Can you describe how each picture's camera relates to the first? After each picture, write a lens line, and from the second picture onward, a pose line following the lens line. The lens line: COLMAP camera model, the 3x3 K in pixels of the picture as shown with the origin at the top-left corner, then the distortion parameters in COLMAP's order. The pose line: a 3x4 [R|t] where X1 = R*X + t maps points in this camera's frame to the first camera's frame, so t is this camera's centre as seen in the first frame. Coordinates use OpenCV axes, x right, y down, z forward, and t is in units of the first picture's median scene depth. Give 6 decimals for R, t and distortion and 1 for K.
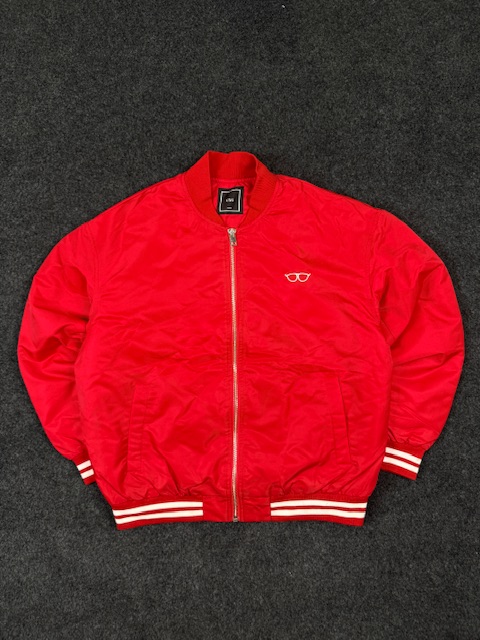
lens RADIAL K [[509.1, 0, 241.0], [0, 509.1, 318.5], [0, 0, 1]] dist [-0.015054, -0.006143]
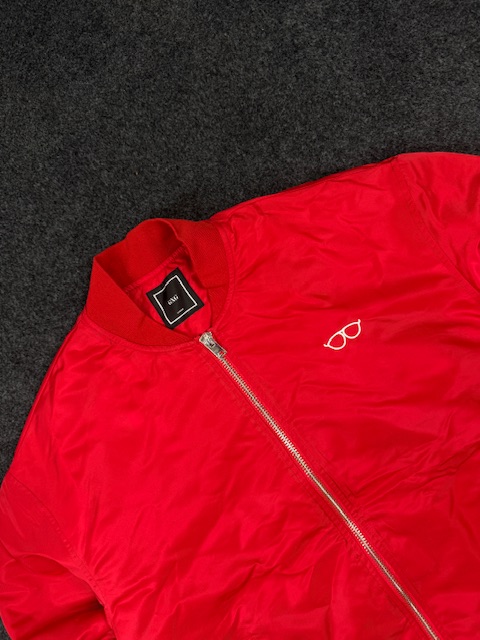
lens RADIAL K [[509.1, 0, 240.3], [0, 509.1, 320.1], [0, 0, 1]] dist [-0.015054, -0.006143]
pose [[0.800733, -0.598002, -0.034938, 0.047106], [0.597932, 0.801432, -0.013551, -0.157474], [0.036104, -0.010040, 0.999298, 0.407541]]
